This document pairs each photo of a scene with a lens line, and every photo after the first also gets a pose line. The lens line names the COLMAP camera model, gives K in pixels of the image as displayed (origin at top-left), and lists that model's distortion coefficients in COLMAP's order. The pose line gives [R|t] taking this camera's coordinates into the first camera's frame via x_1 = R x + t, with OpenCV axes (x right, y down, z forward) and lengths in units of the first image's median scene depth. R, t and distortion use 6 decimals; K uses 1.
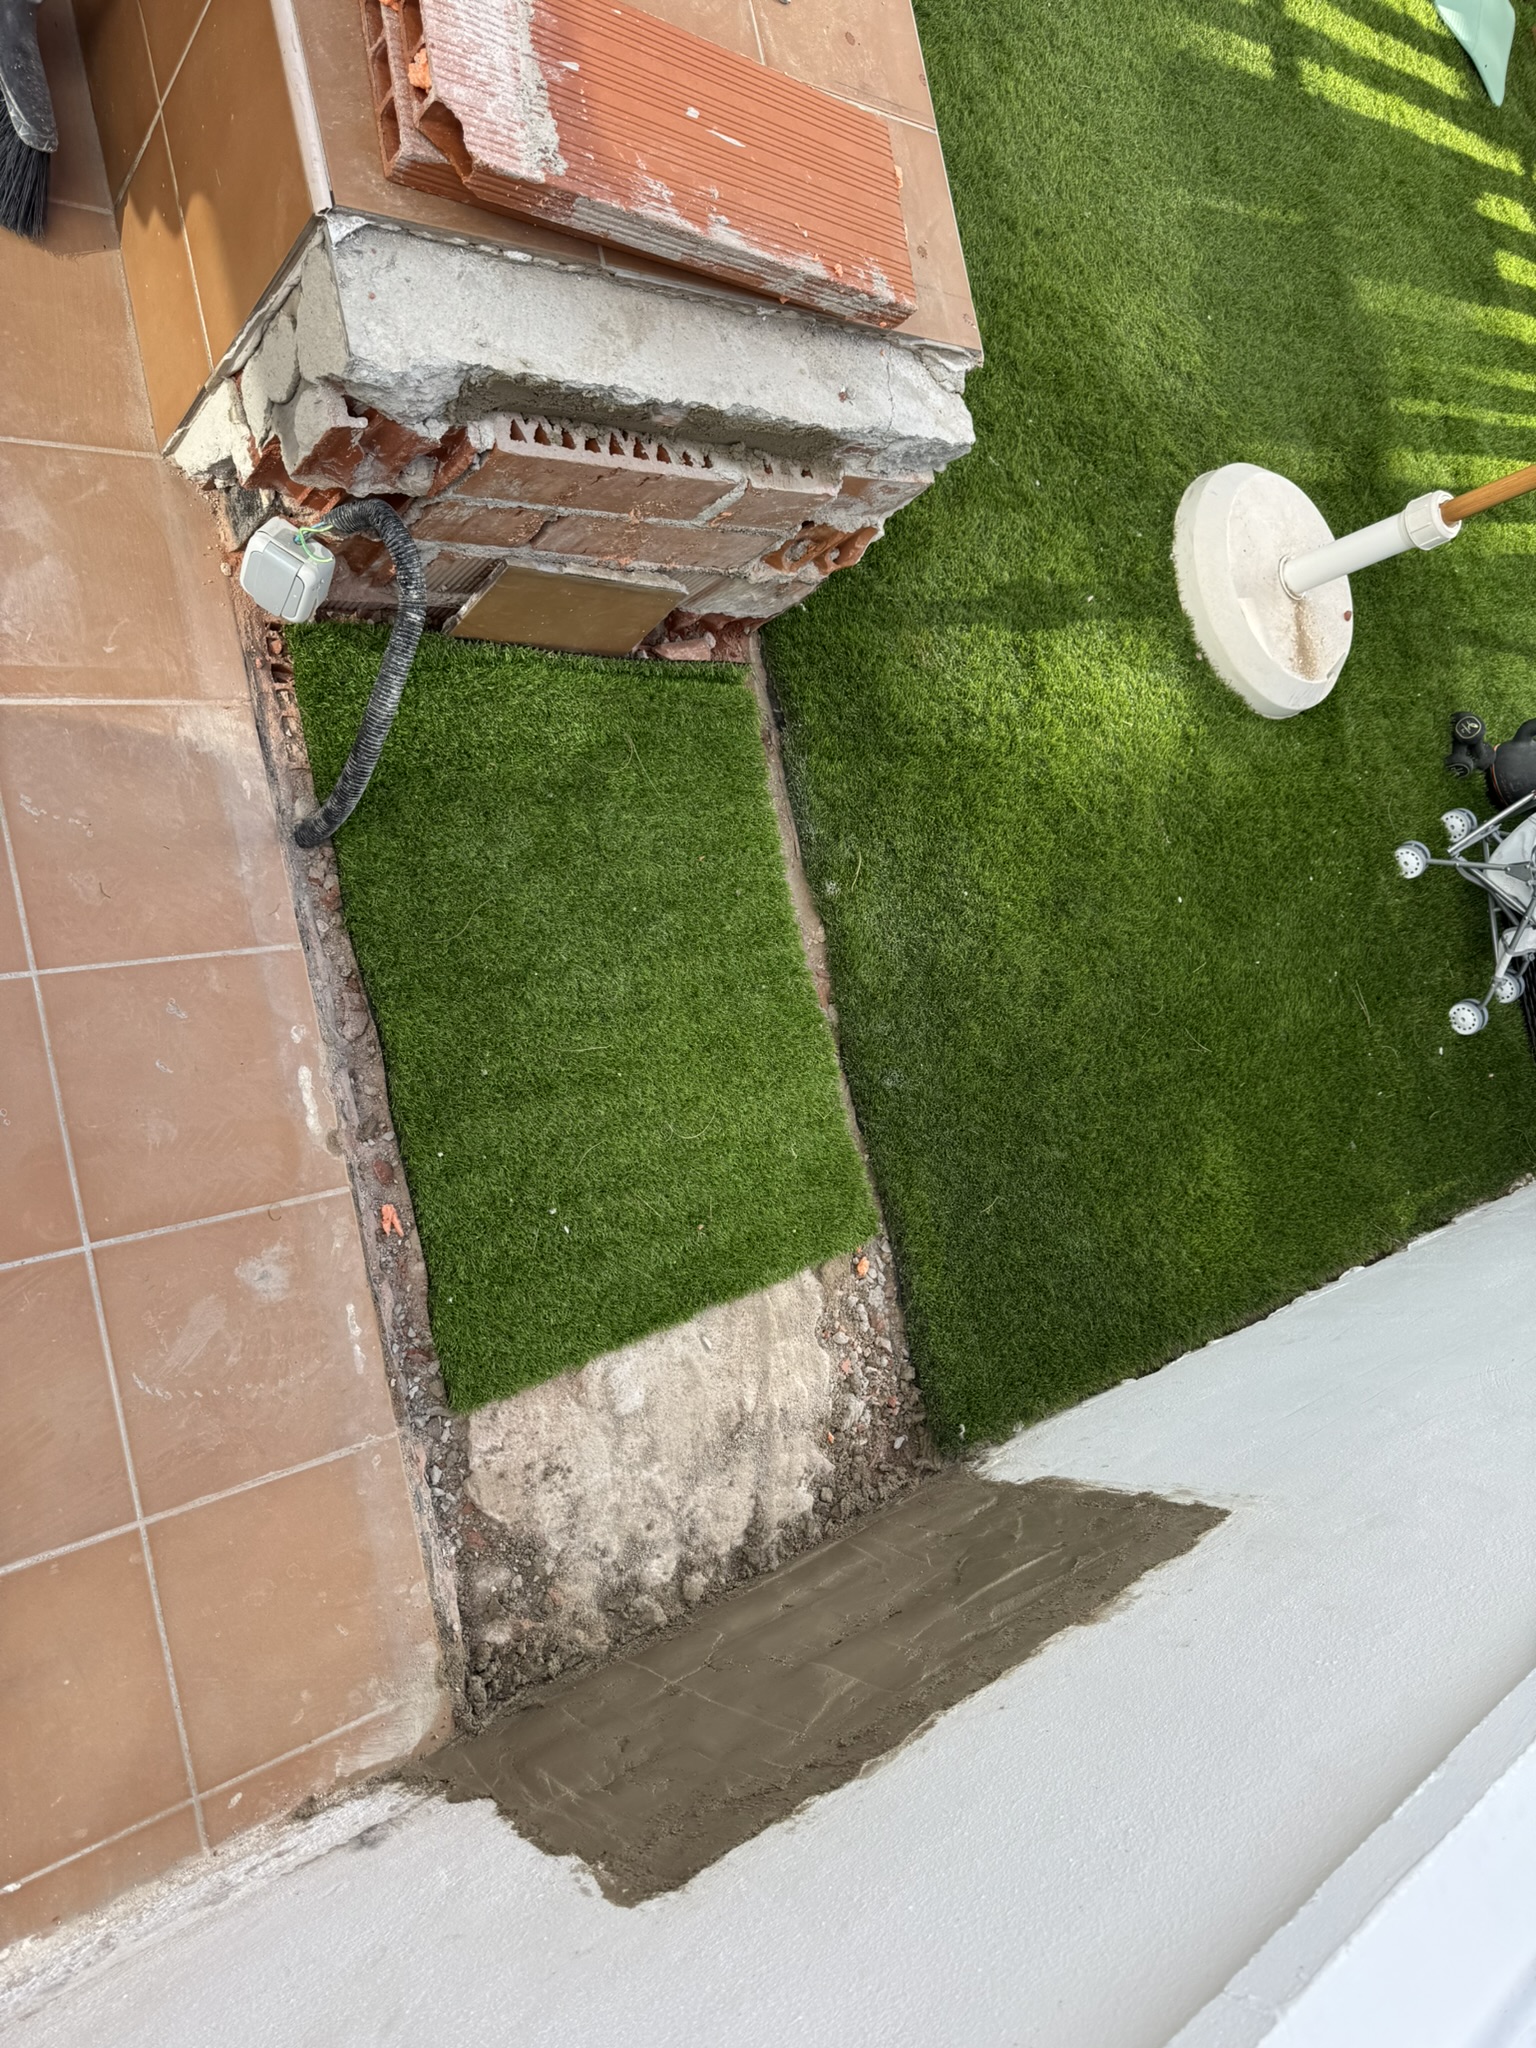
lens RADIAL K [[1439.9, 0, 798.5], [0, 1439.9, 1106.2], [0, 0, 1]] dist [-0.010845, -0.010111]
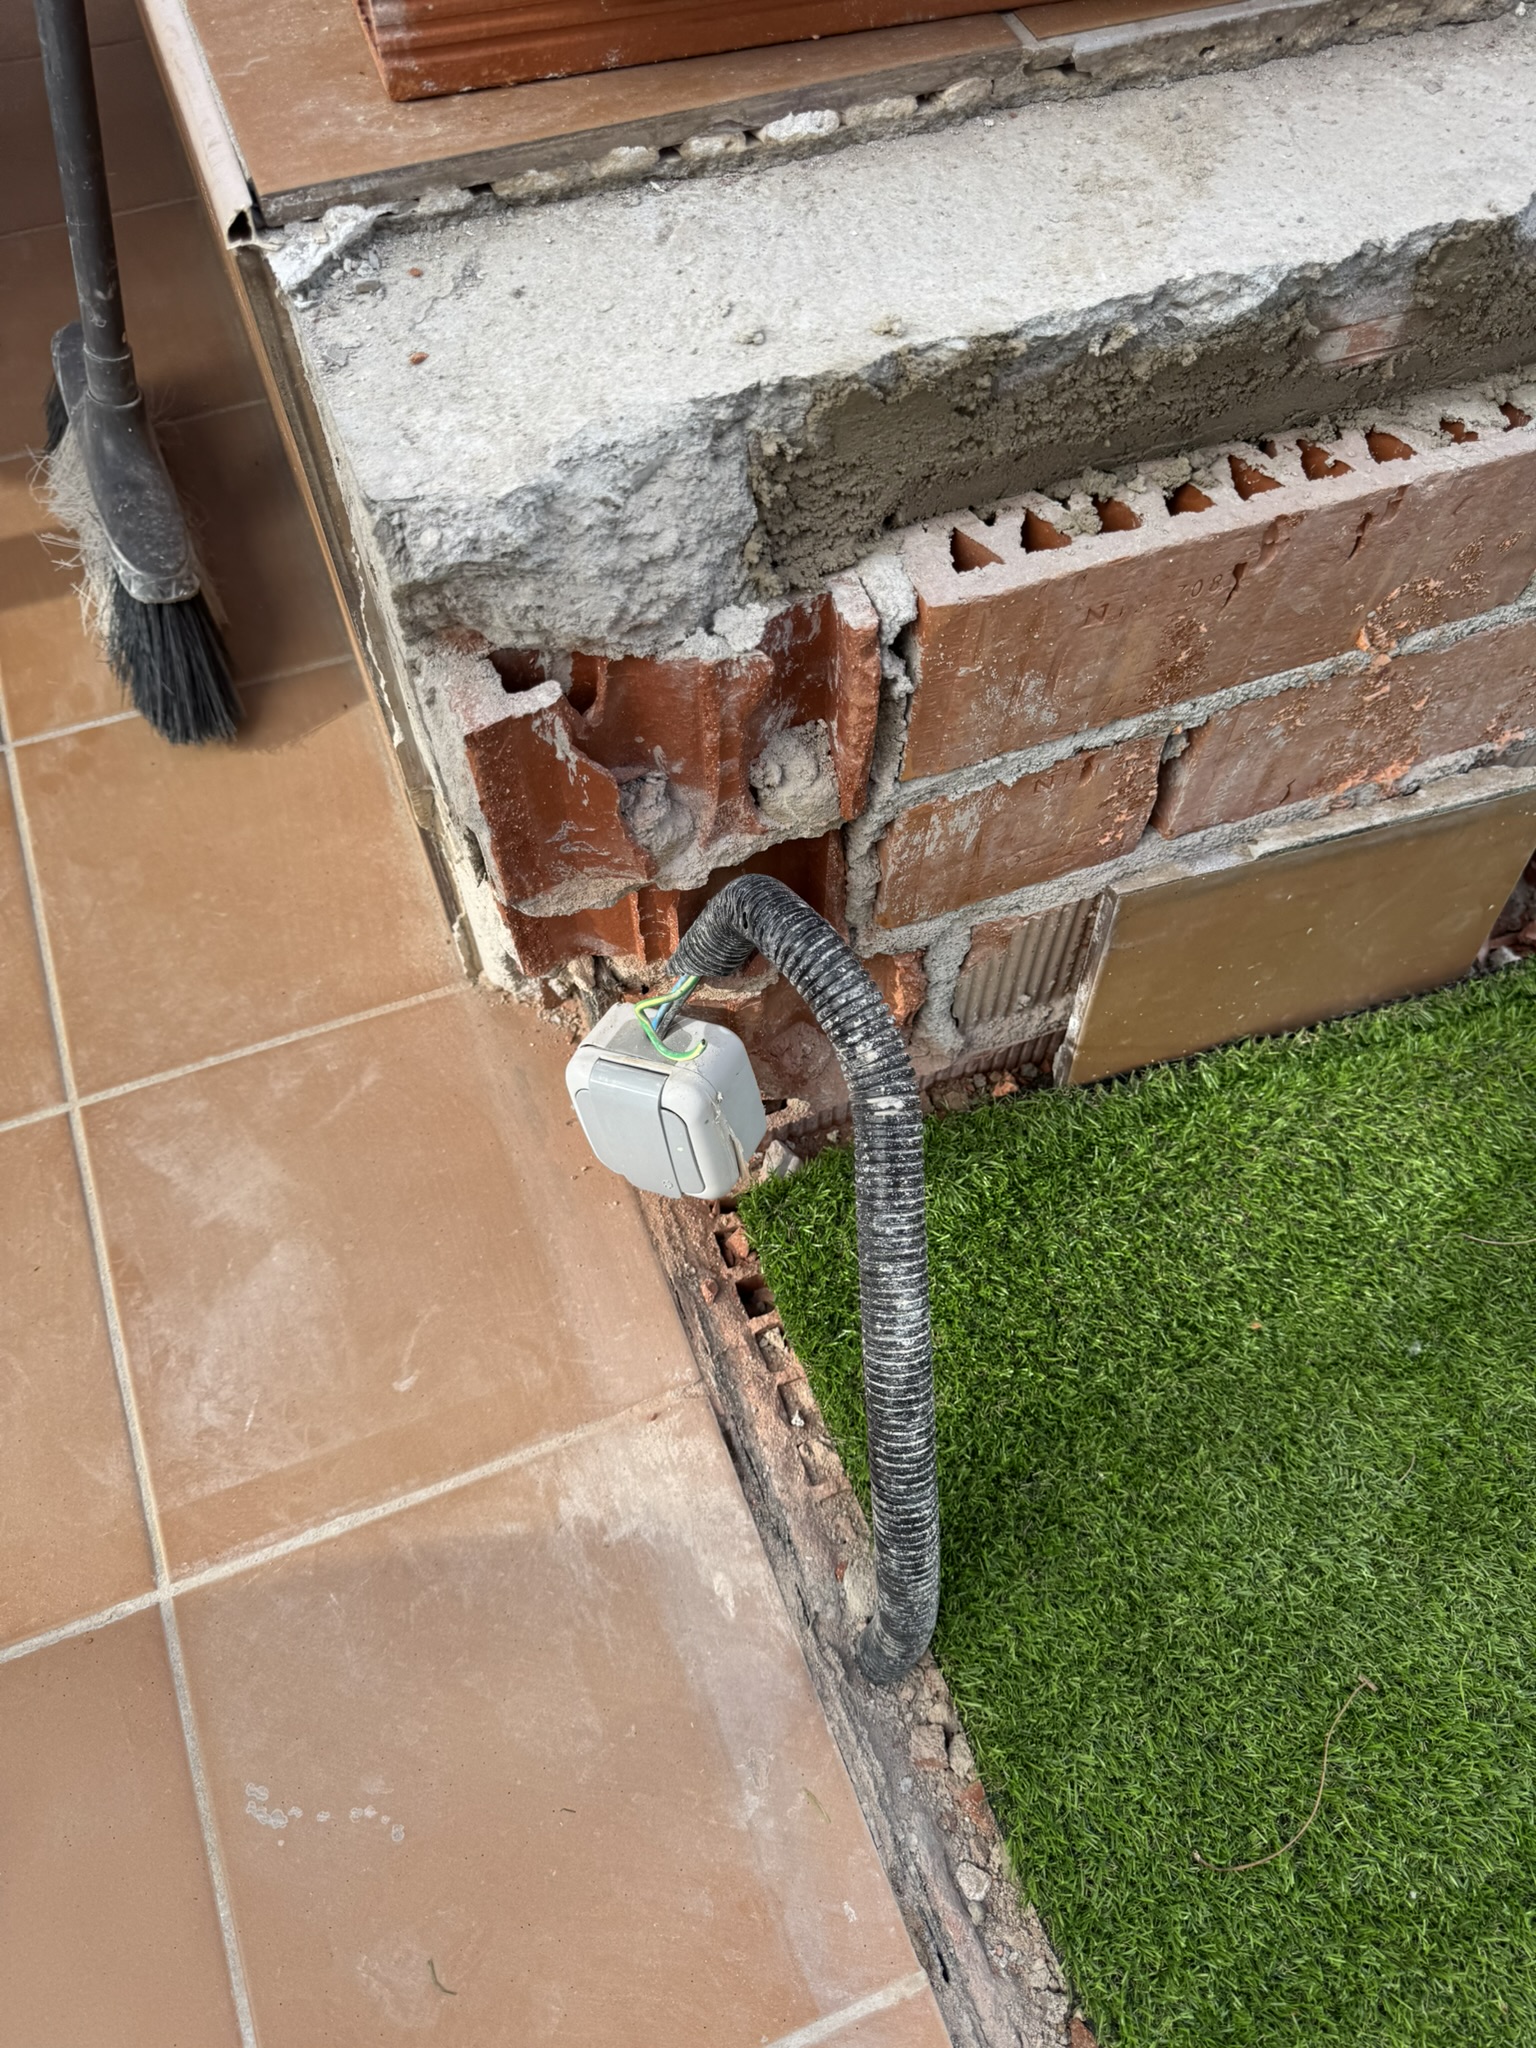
lens RADIAL K [[1417.5, 0, 808.4], [0, 1417.5, 982.0], [0, 0, 1]] dist [0.064622, -0.109238]
pose [[0.791503, -0.390425, -0.470204, -0.095570], [0.201611, 0.893086, -0.402182, -0.221734], [0.576954, 0.223530, 0.785594, 0.679610]]
